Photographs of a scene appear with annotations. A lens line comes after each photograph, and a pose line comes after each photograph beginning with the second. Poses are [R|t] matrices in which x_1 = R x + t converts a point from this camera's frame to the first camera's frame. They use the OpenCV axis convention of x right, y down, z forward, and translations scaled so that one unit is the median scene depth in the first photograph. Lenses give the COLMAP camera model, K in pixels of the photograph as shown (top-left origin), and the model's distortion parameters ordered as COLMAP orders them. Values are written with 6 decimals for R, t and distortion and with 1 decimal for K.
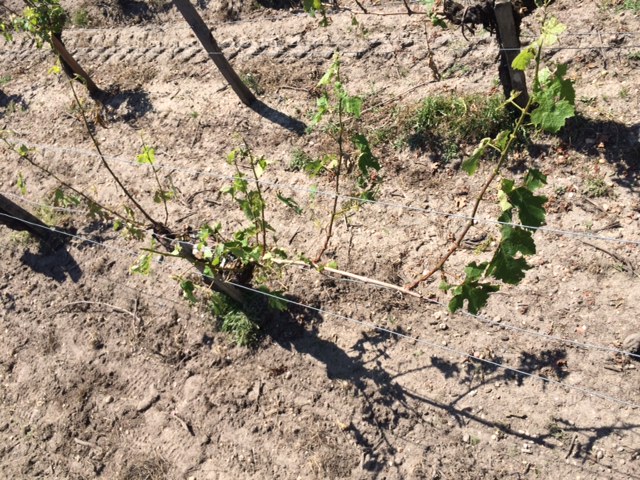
lens RADIAL K [[548.4, 0, 319.5], [0, 548.4, 240.6], [0, 0, 1]] dist [0.043334, -0.048397]
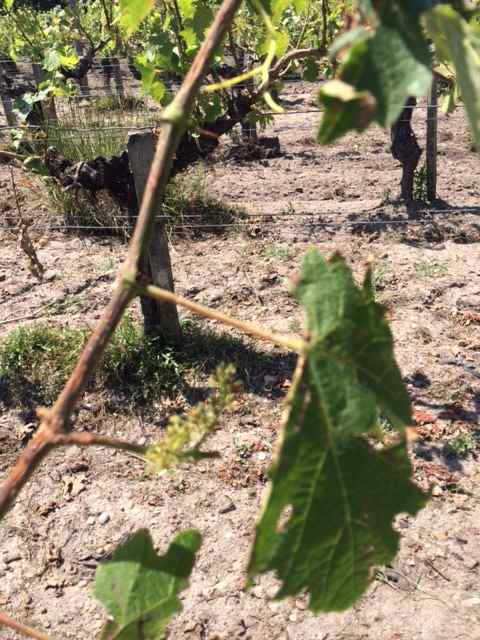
lens RADIAL K [[548.4, 0, 240.2], [0, 548.4, 320.7], [0, 0, 1]] dist [0.043334, -0.048397]
pose [[0.862174, 0.116100, 0.493129, 0.116225], [0.128528, 0.891413, -0.434585, 0.038345], [-0.490037, 0.438069, 0.753631, 0.461940]]
